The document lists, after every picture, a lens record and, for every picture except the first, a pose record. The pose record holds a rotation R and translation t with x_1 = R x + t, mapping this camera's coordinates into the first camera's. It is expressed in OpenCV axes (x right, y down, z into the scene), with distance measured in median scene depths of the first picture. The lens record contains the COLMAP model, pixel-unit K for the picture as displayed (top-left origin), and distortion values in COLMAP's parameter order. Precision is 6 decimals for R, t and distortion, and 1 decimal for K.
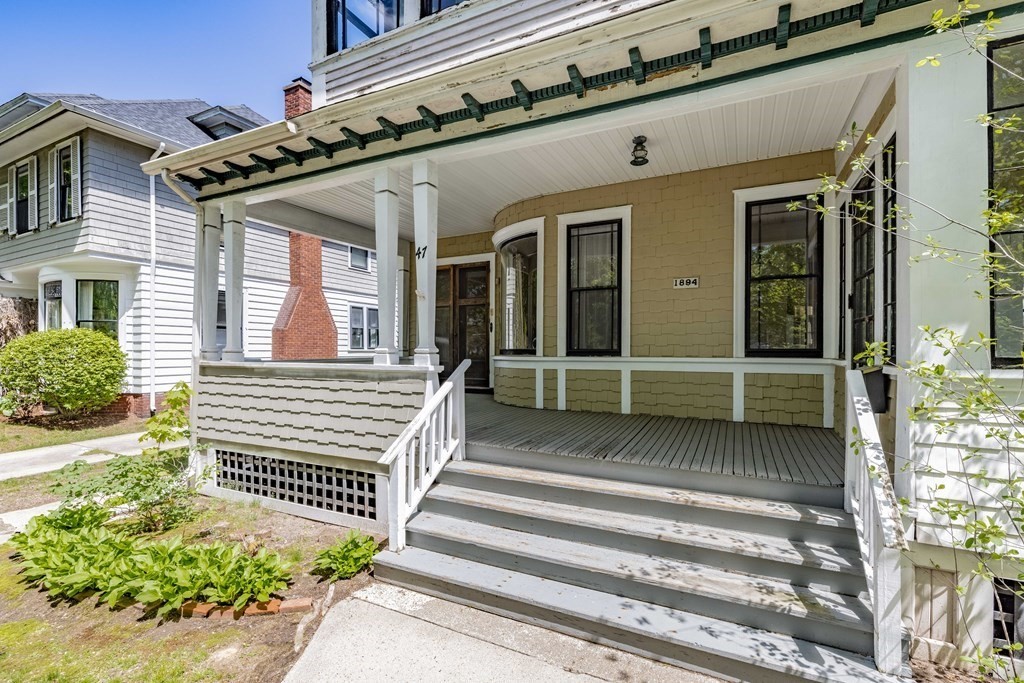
lens RADIAL K [[436.8, 0, 515.8], [0, 436.8, 345.4], [0, 0, 1]] dist [0.000681, 0.000142]
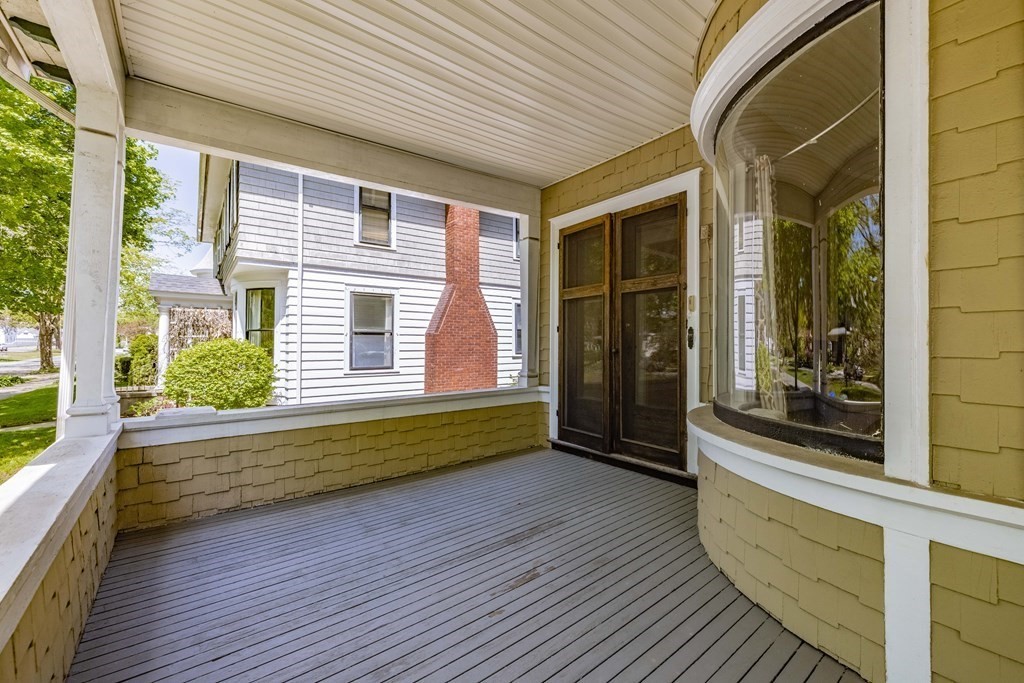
lens RADIAL K [[436.8, 0, 518.4], [0, 436.8, 340.3], [0, 0, 1]] dist [0.000681, 0.000142]
pose [[0.906517, -0.006975, -0.422111, -0.018369], [0.006820, 0.999975, -0.001876, -0.026408], [0.422114, -0.001179, 0.906542, 0.348857]]
